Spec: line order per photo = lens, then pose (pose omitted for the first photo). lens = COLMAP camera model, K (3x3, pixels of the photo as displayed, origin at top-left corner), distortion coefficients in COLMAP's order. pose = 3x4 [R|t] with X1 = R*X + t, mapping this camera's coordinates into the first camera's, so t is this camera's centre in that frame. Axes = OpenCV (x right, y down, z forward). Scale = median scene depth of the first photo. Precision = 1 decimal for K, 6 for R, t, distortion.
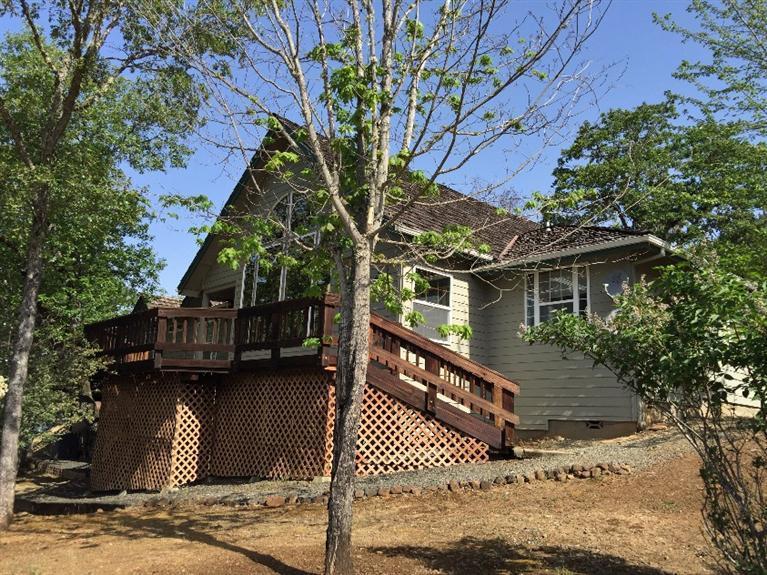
lens RADIAL K [[644.5, 0, 381.6], [0, 644.5, 275.9], [0, 0, 1]] dist [0.071673, -0.120420]
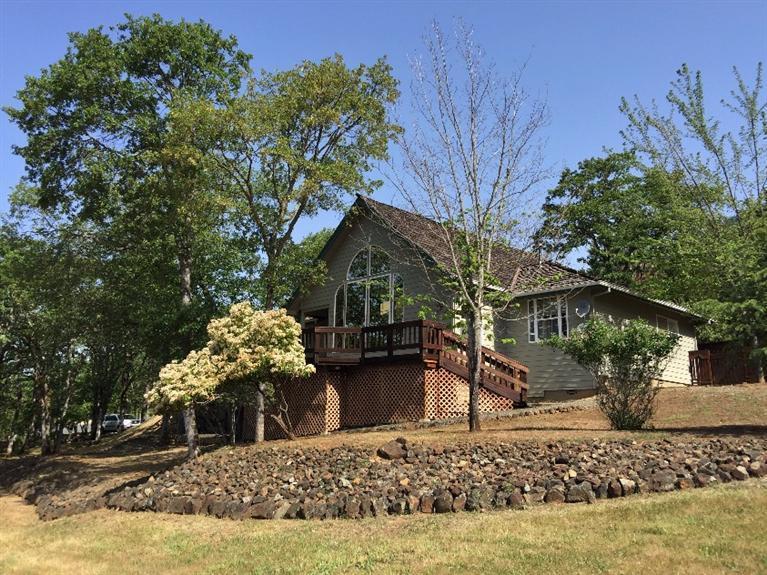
lens RADIAL K [[644.5, 0, 381.6], [0, 644.5, 275.9], [0, 0, 1]] dist [0.071673, -0.120420]
pose [[0.999677, -0.018957, 0.016941, -0.201502], [0.018889, 0.999813, 0.004217, -0.093535], [-0.017018, -0.003896, 0.999848, -0.719710]]
